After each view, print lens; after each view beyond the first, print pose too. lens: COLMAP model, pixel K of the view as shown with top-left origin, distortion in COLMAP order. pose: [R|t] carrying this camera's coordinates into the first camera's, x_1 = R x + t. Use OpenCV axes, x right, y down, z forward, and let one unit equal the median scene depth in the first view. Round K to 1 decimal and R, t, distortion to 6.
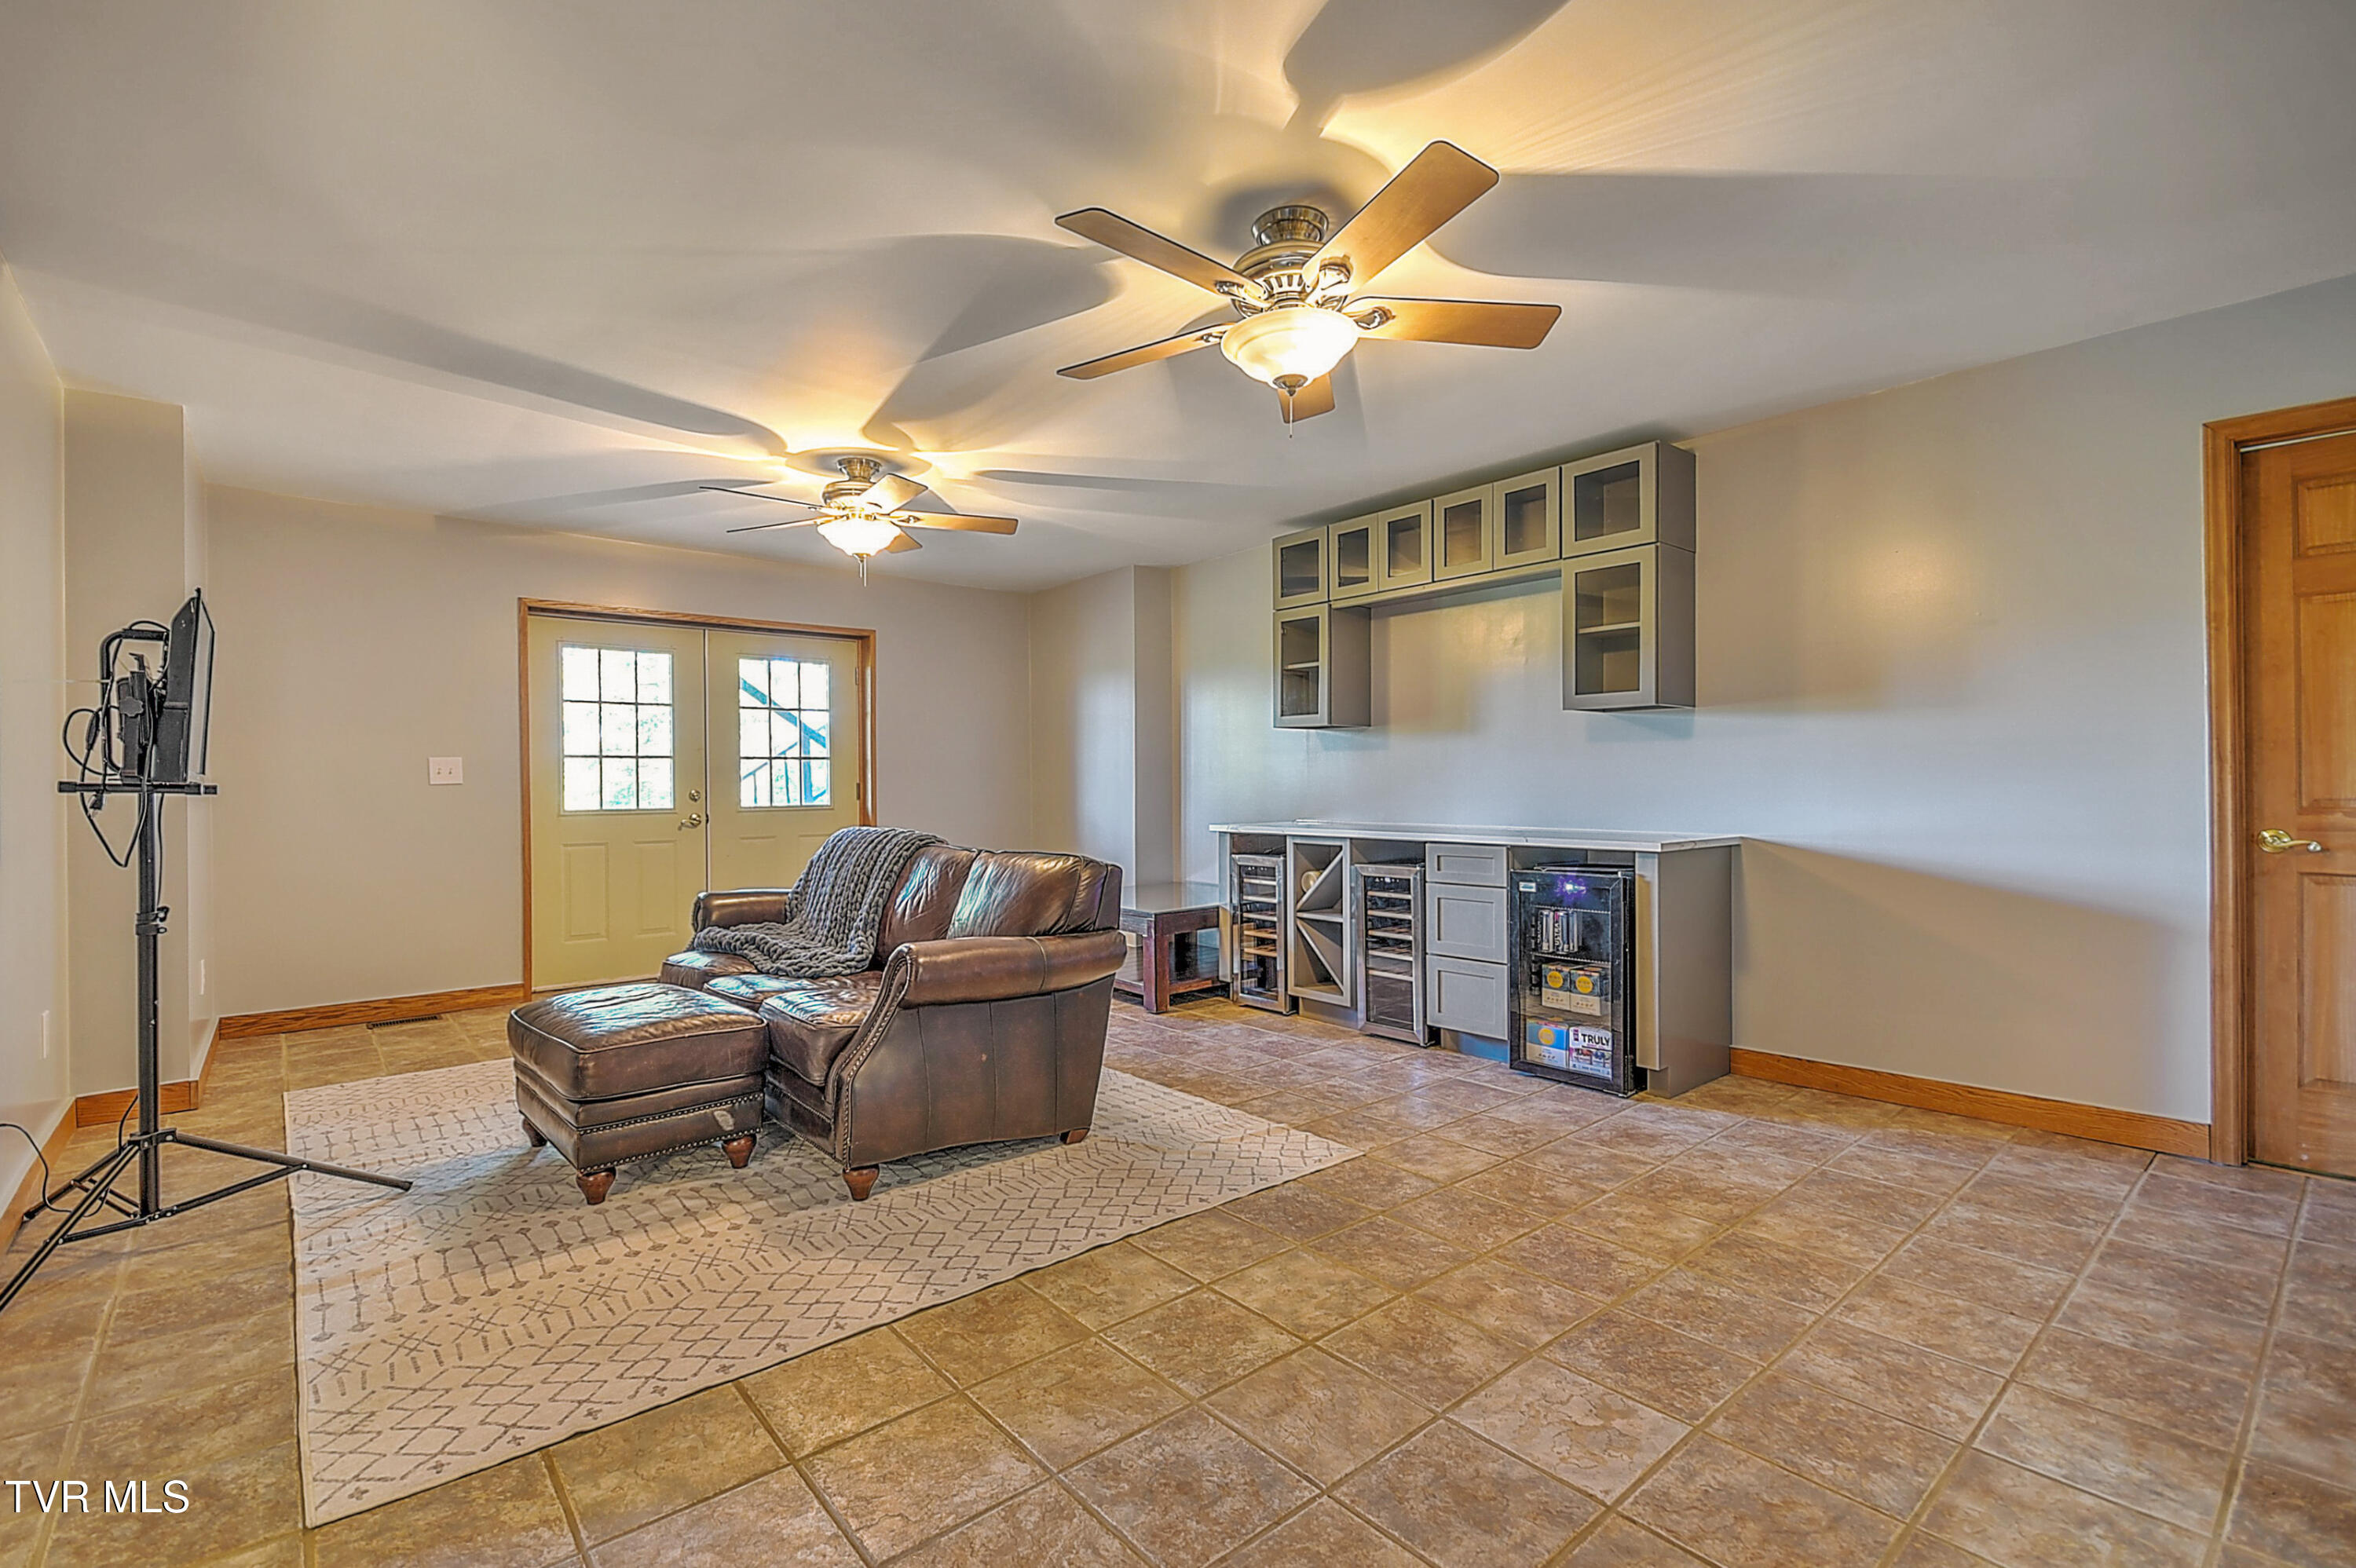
lens RADIAL K [[1043.1, 0, 1168.2], [0, 1043.1, 789.3], [0, 0, 1]] dist [0.001372, -0.000663]
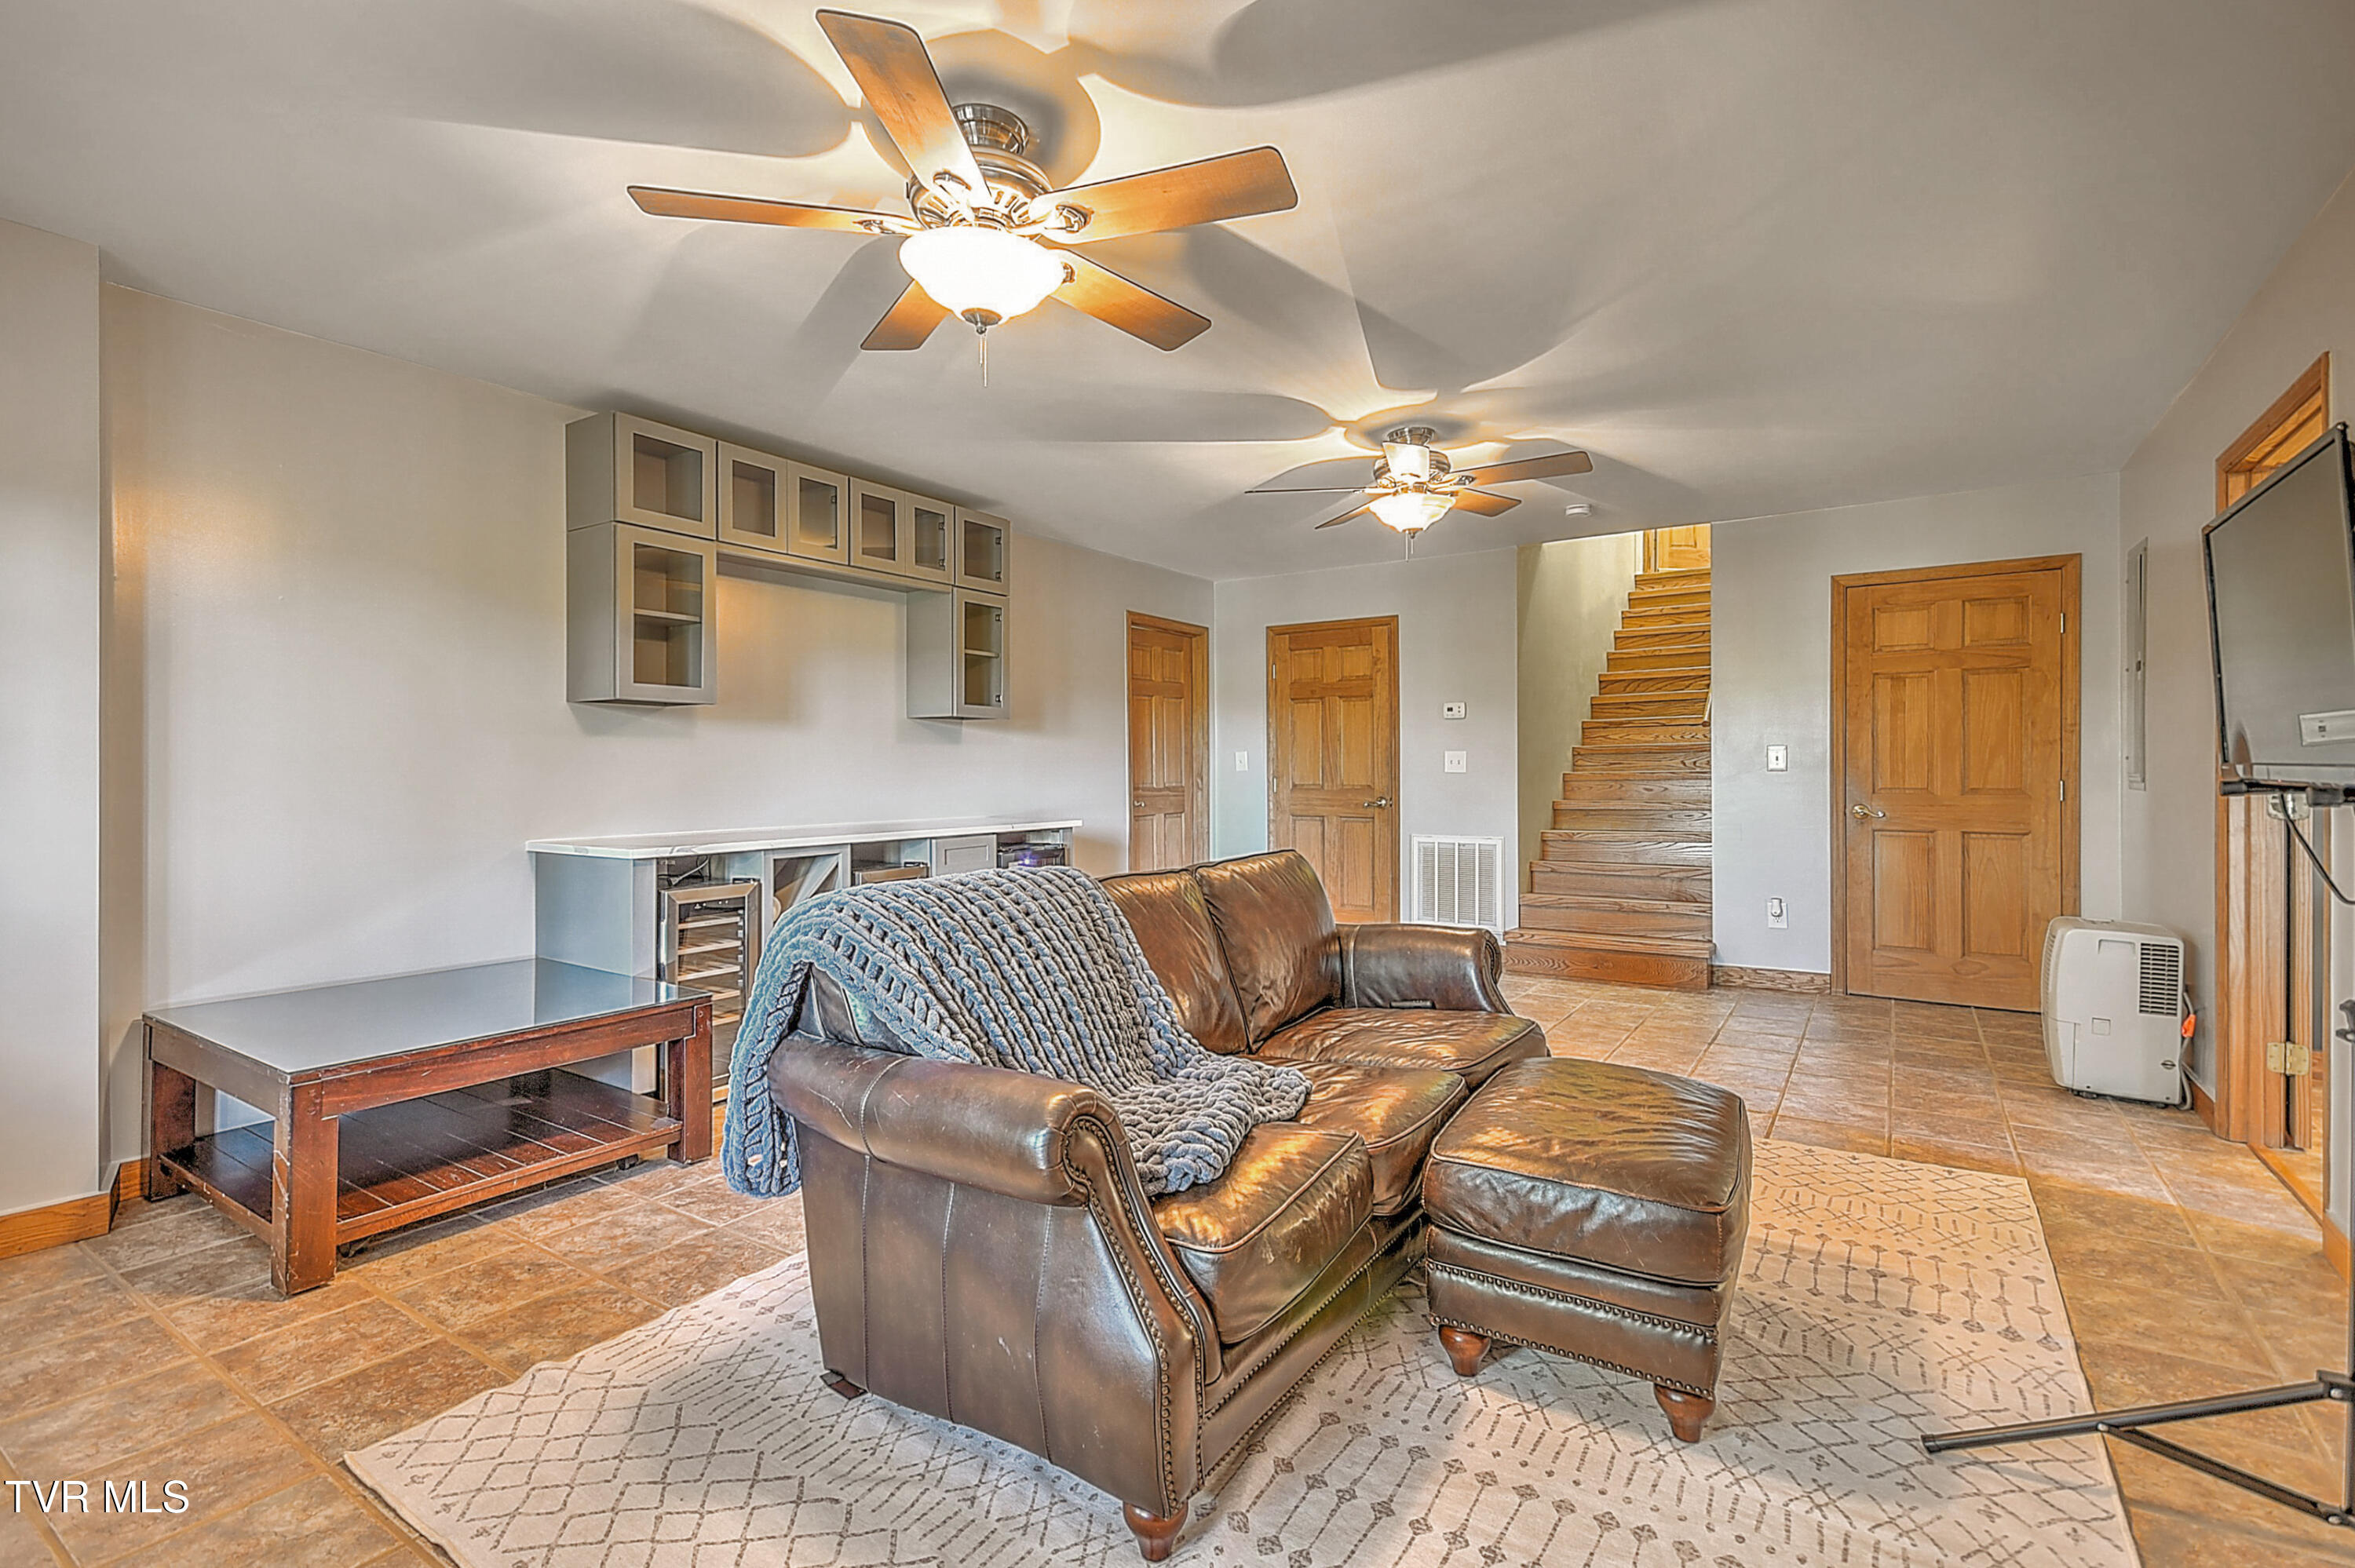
lens RADIAL K [[1074.2, 0, 1169.3], [0, 1074.2, 773.1], [0, 0, 1]] dist [0.005667, 0.000155]
pose [[-0.265445, 0.007954, 0.964093, -0.836258], [0.010424, 0.999931, -0.005379, -0.004849], [-0.964070, 0.008621, -0.265510, 1.090440]]
